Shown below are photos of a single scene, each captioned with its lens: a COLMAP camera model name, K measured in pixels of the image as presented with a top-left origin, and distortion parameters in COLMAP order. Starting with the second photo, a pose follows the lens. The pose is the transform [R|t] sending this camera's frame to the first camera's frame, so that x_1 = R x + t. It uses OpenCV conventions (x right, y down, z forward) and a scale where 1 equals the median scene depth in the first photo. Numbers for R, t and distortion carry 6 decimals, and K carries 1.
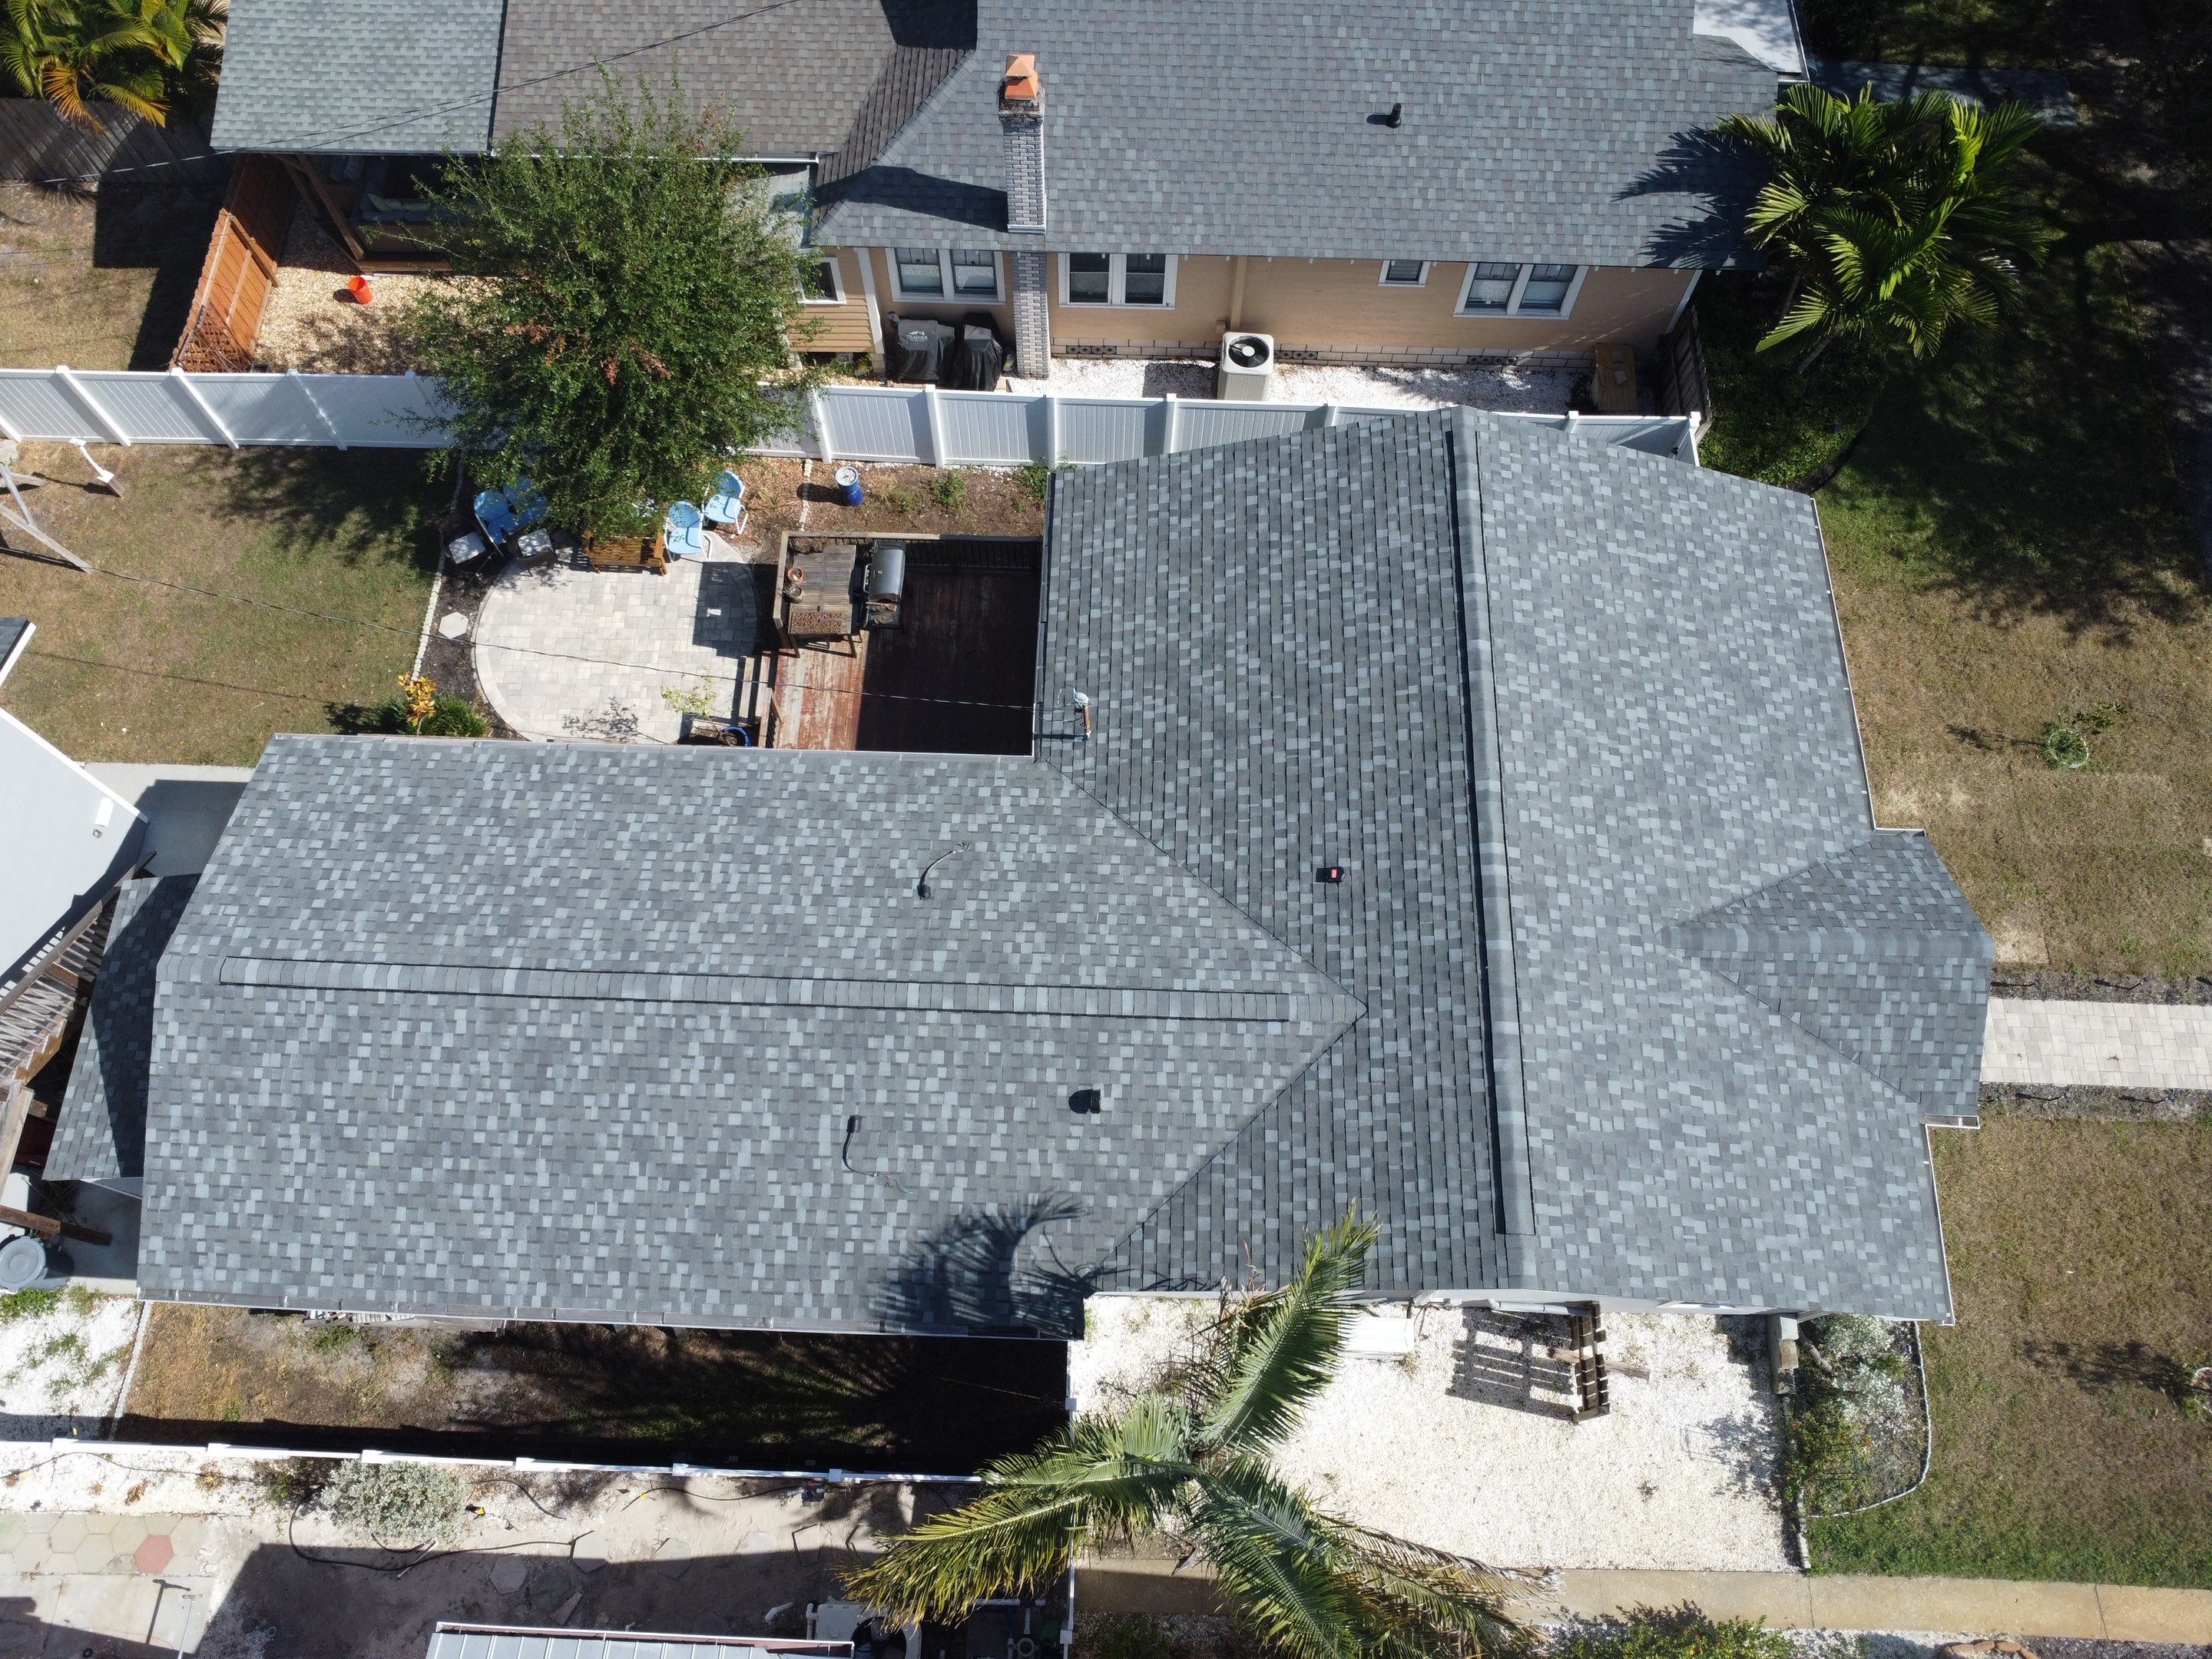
lens RADIAL K [[1597.5, 0, 1094.4], [0, 1597.5, 821.3], [0, 0, 1]] dist [-0.026474, -0.009600]
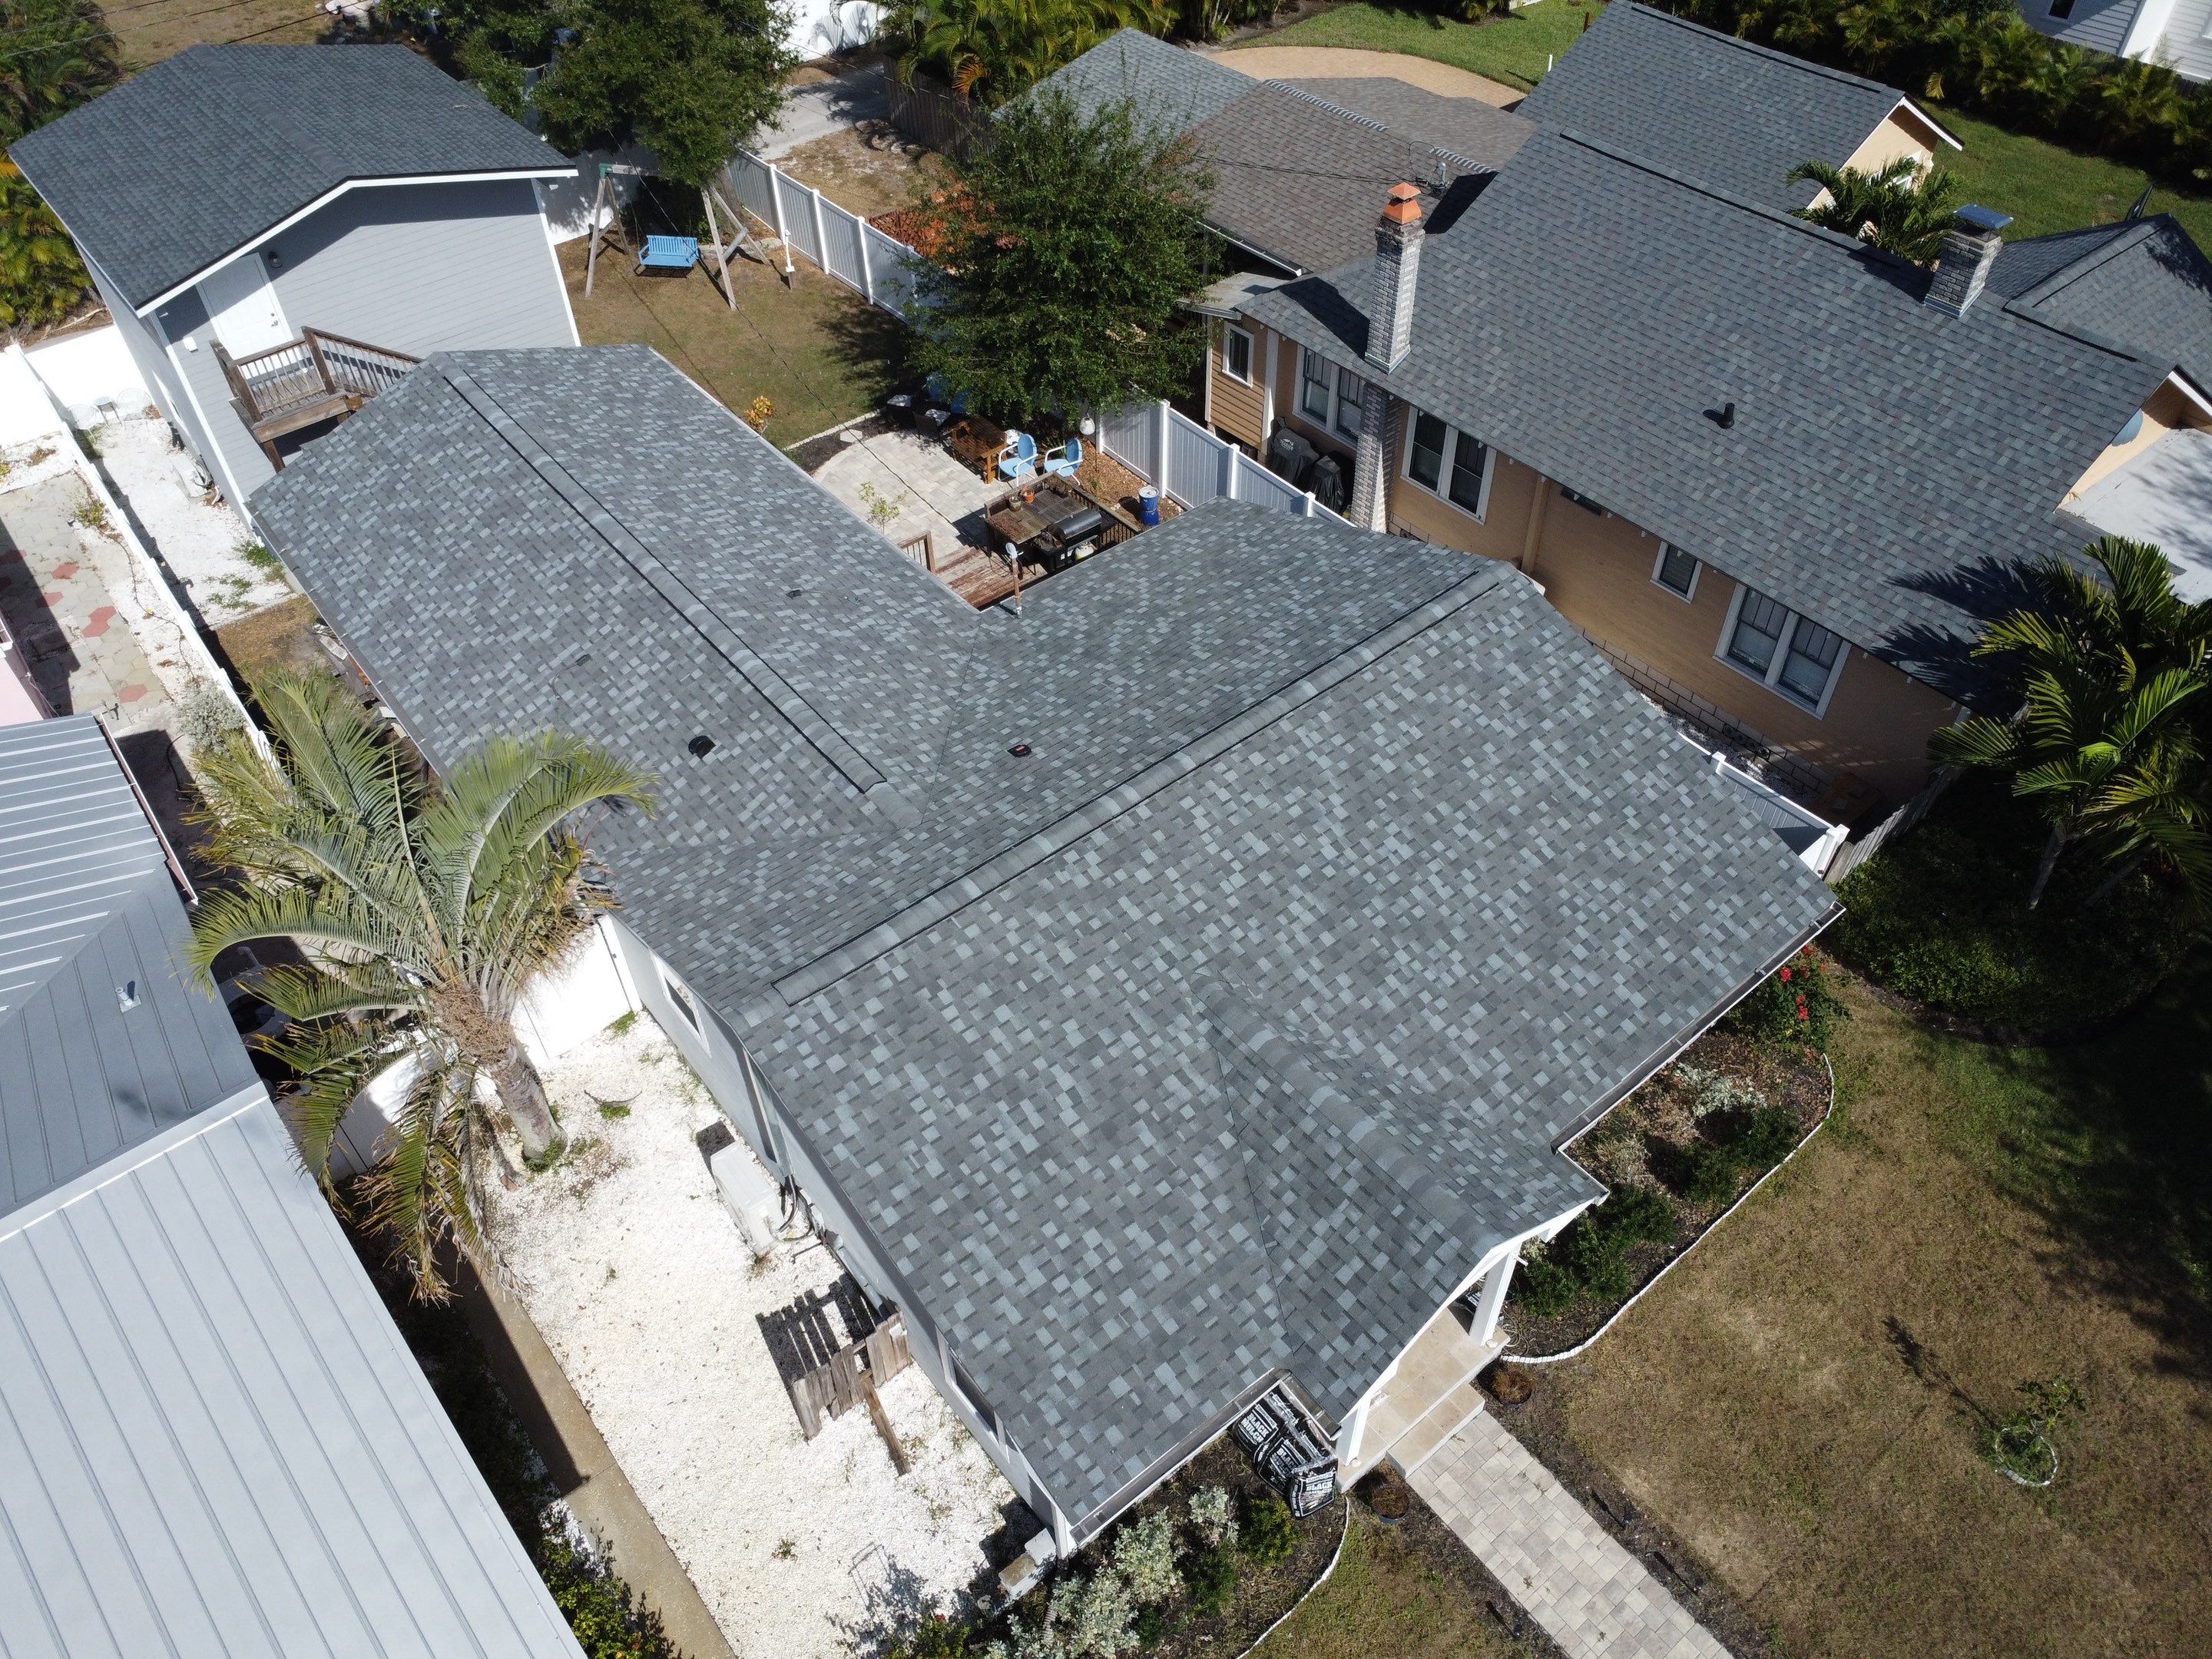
lens RADIAL K [[1597.5, 0, 1094.9], [0, 1597.5, 824.1], [0, 0, 1]] dist [-0.026474, -0.009600]
pose [[0.648729, 0.528151, -0.547911, 0.698891], [-0.688913, 0.713463, -0.127942, 0.150493], [0.323342, 0.460463, 0.826694, 0.204238]]
